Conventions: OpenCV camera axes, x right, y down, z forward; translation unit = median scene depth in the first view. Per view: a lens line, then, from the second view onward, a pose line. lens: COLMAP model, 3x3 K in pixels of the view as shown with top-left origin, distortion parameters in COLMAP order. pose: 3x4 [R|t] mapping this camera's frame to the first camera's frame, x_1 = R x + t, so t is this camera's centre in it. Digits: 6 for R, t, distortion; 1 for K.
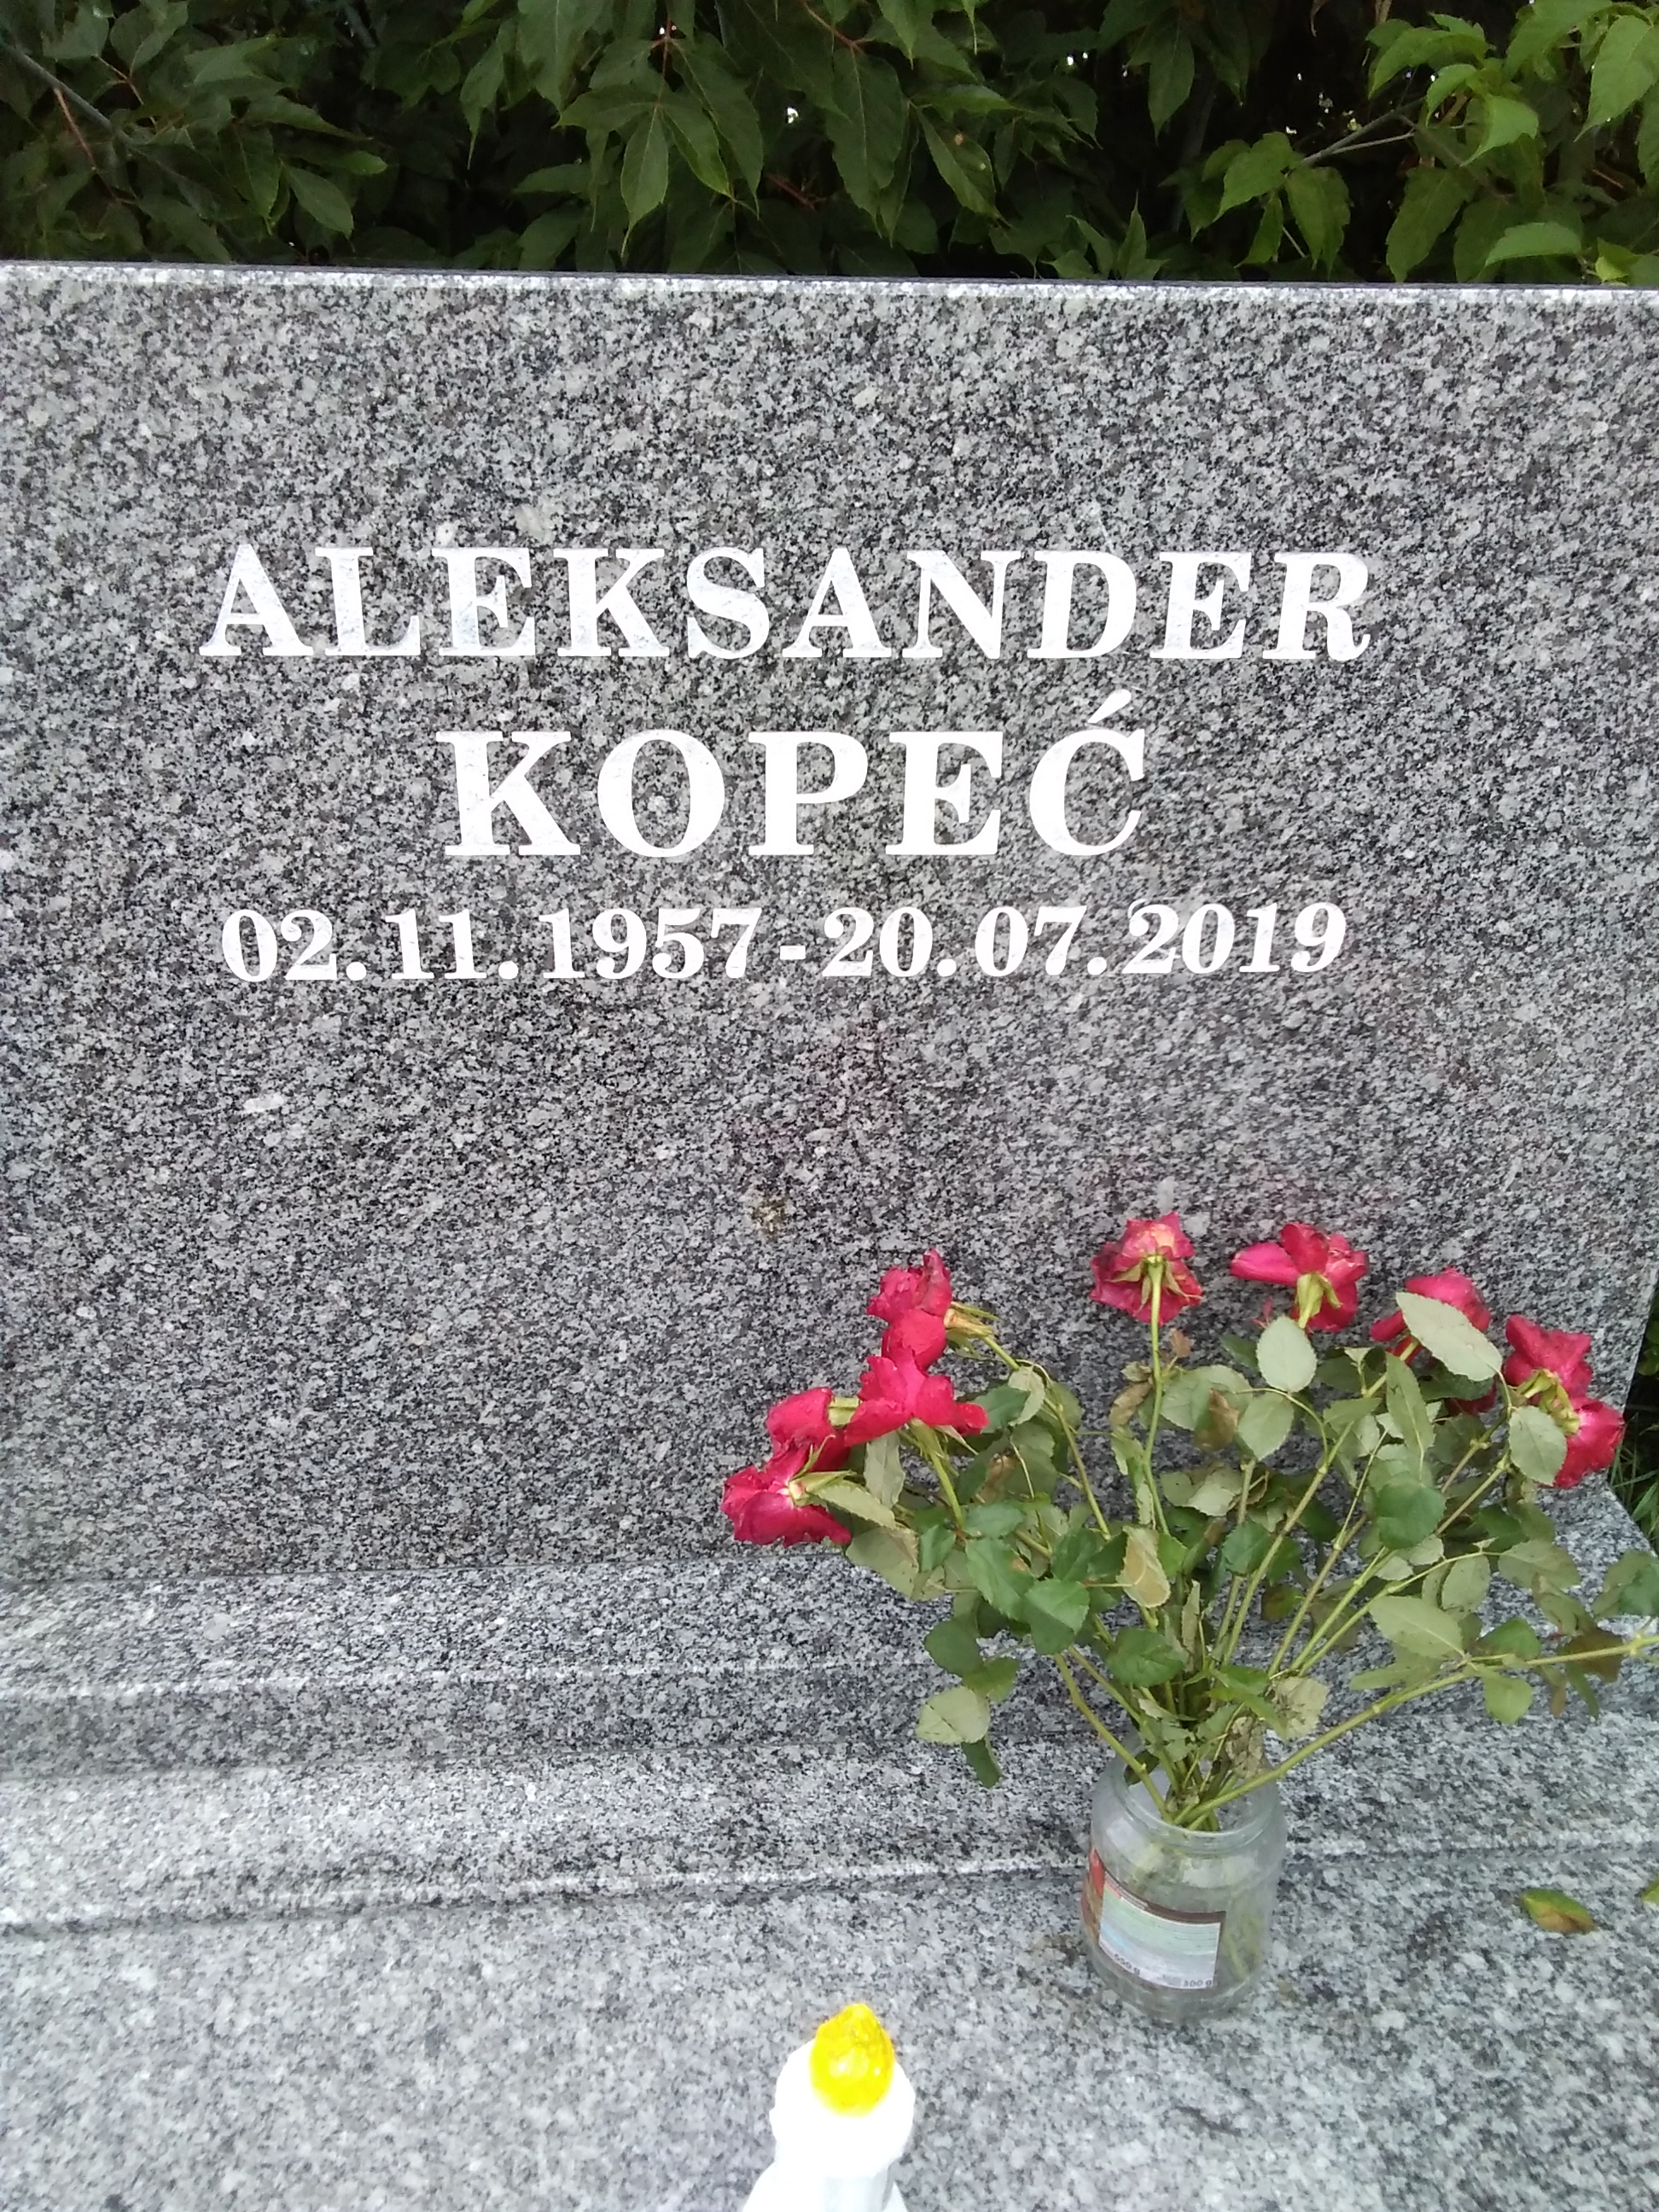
lens RADIAL K [[1814.5, 0, 829.8], [0, 1814.5, 1101.4], [0, 0, 1]] dist [-0.002489, 0.004045]
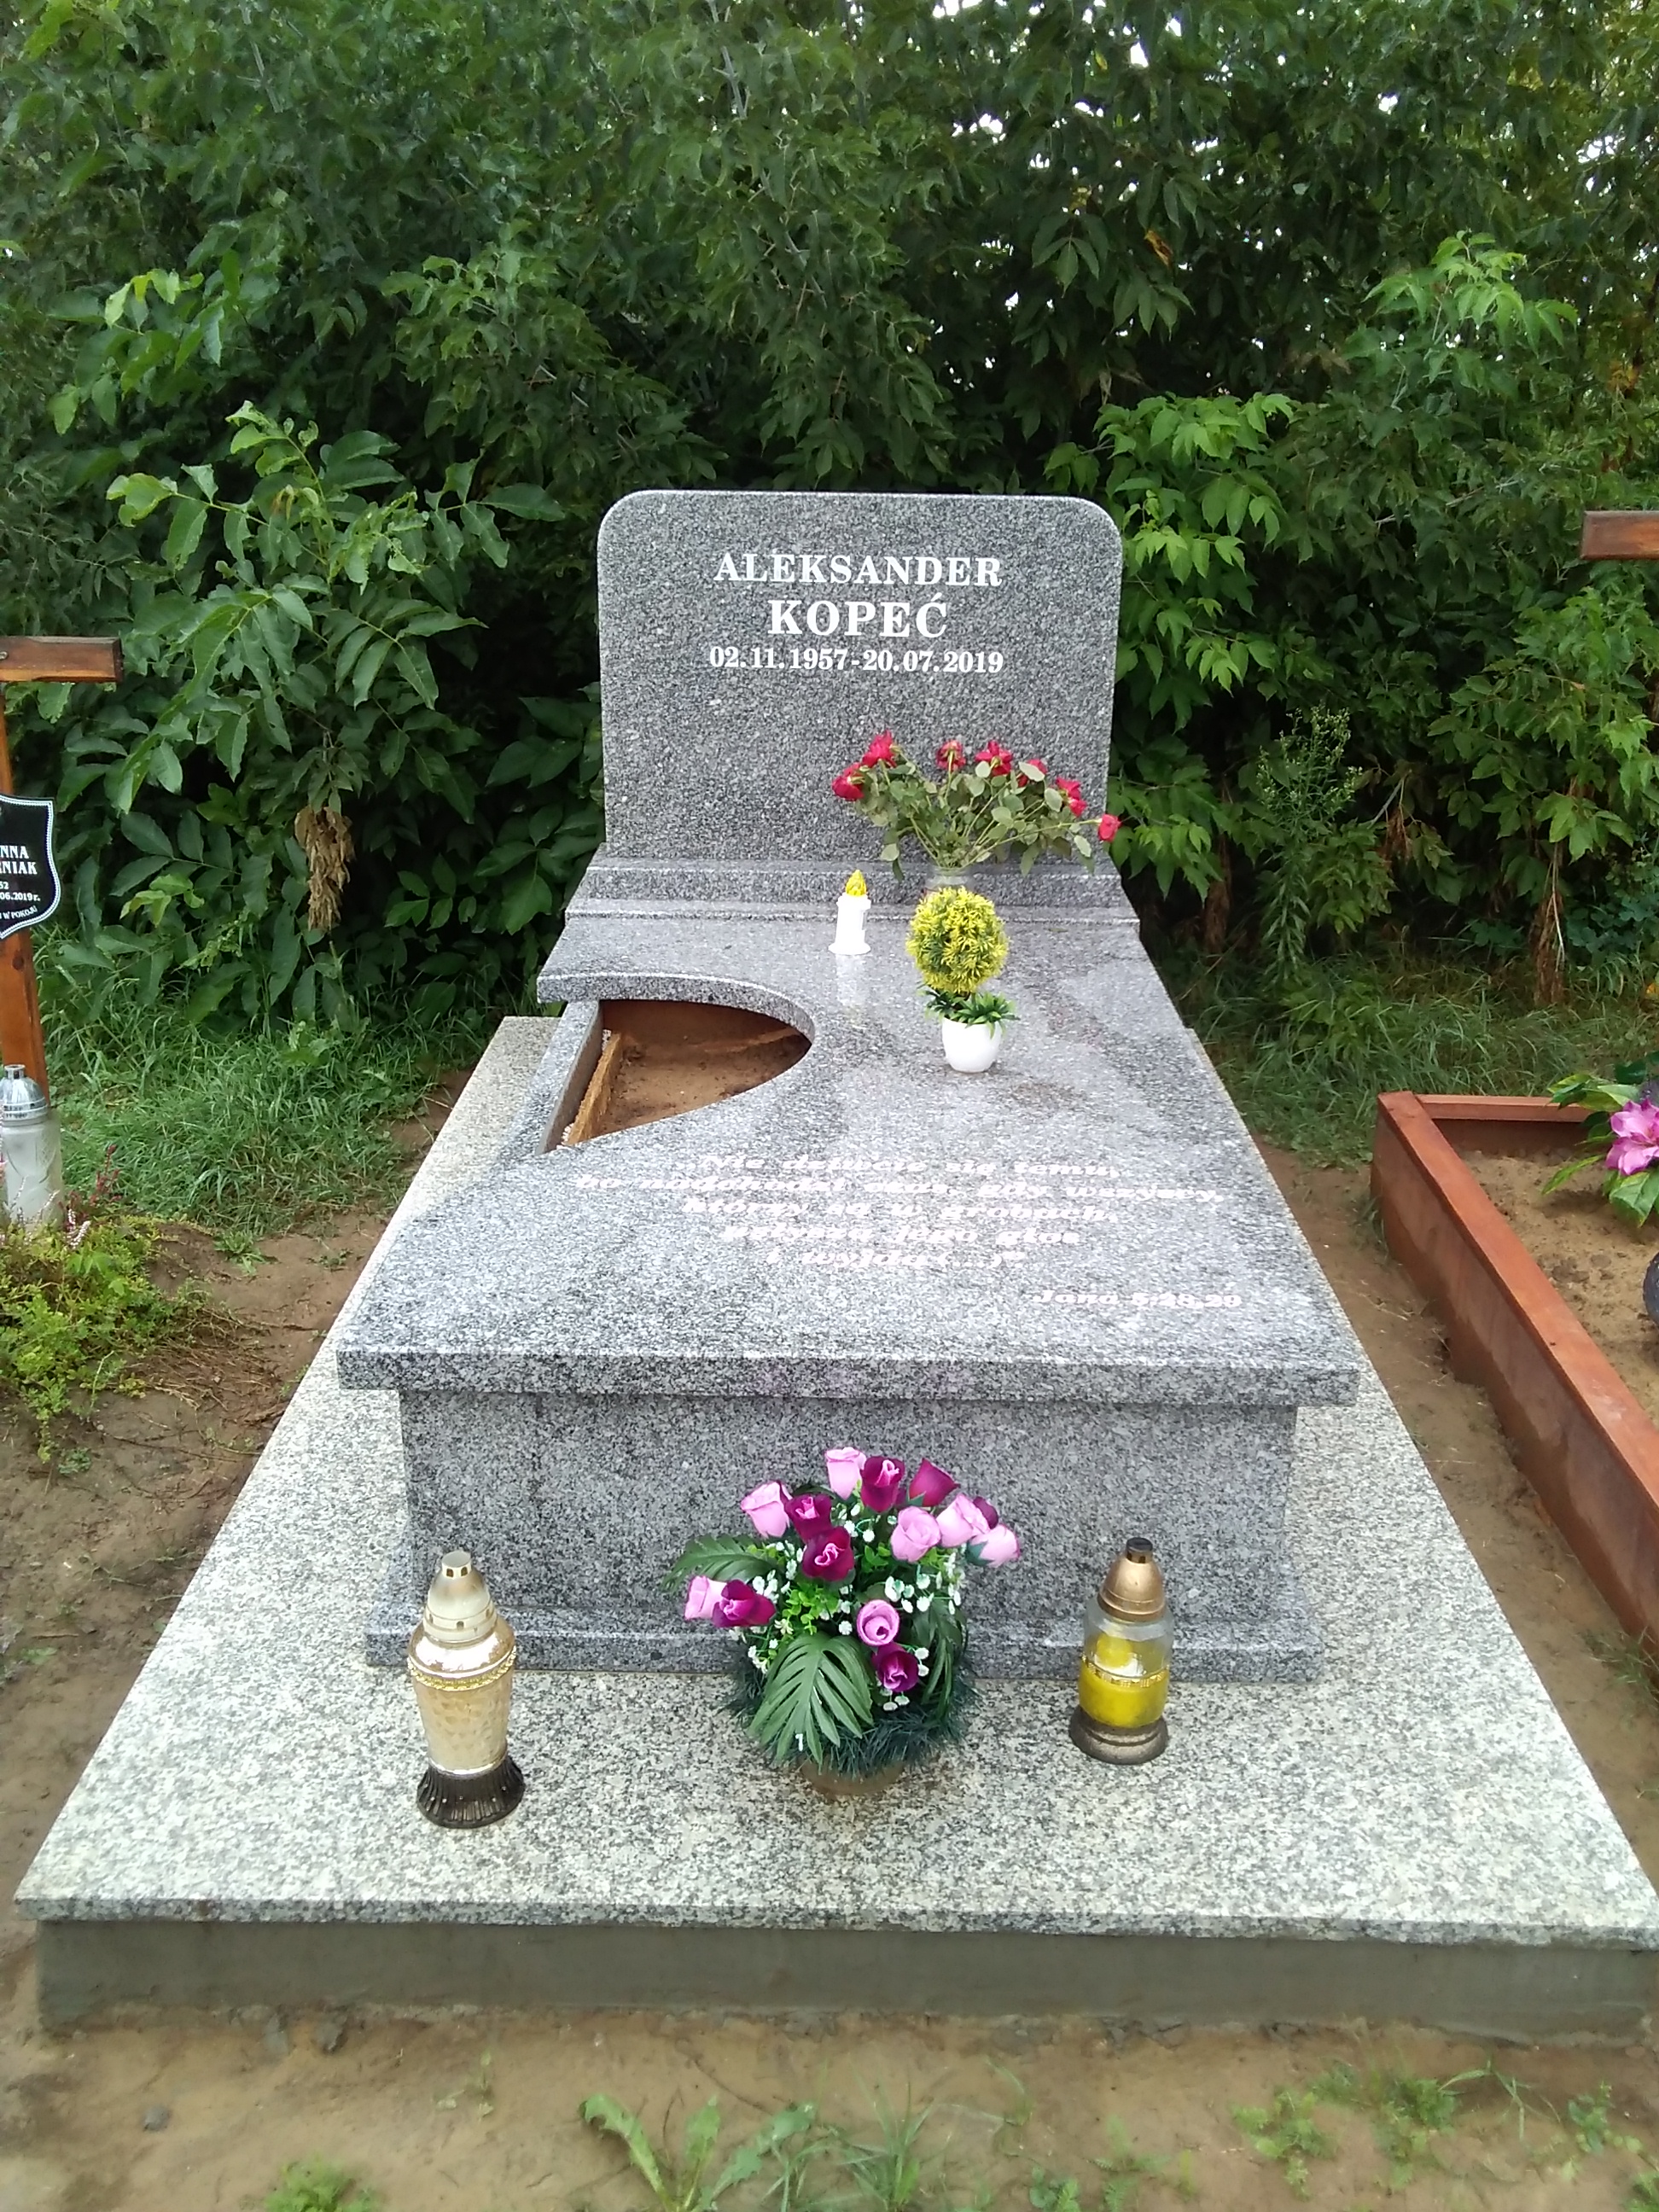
lens RADIAL K [[1814.5, 0, 830.4], [0, 1814.5, 1109.6], [0, 0, 1]] dist [-0.002489, 0.004045]
pose [[0.996438, 0.029181, -0.079113, 0.268712], [-0.037297, 0.993968, -0.103130, 1.308790], [0.075626, 0.105713, 0.991517, -2.821446]]
